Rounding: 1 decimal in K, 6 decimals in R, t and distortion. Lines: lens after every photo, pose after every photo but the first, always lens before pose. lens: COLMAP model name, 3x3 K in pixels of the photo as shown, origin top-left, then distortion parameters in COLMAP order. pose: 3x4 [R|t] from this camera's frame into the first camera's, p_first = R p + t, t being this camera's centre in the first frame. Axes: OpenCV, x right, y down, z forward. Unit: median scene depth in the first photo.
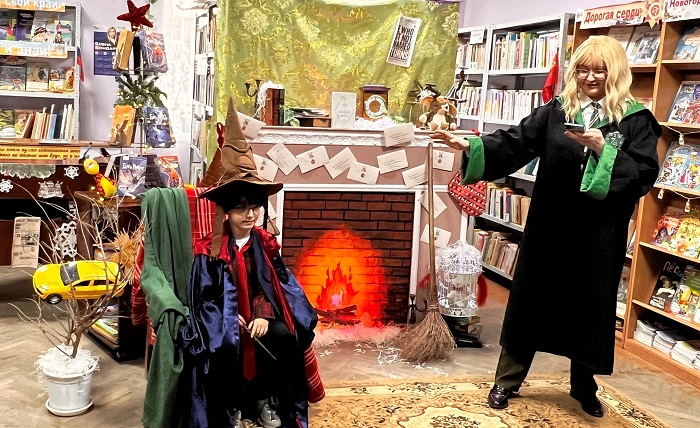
lens RADIAL K [[699.6, 0, 350.0], [0, 699.6, 214.0], [0, 0, 1]] dist [-0.011592, 0.012996]
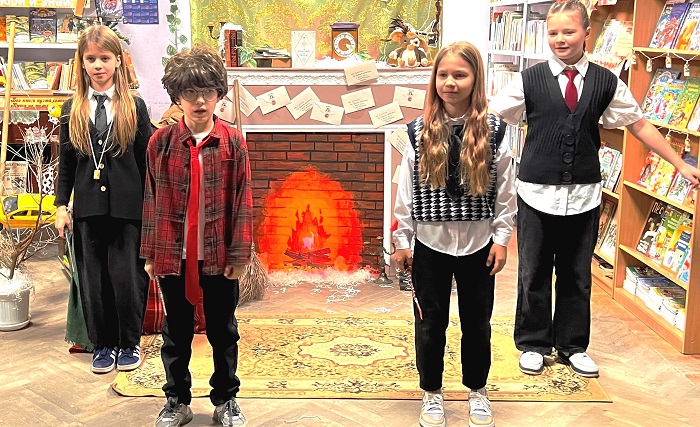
lens RADIAL K [[813.7, 0, 350.0], [0, 813.7, 213.5], [0, 0, 1]] dist [0.065367, -0.016366]
pose [[0.979809, 0.000371, -0.199934, 0.279870], [0.007797, 0.999167, 0.040064, 0.037030], [0.199782, -0.040814, 0.978990, -0.123793]]
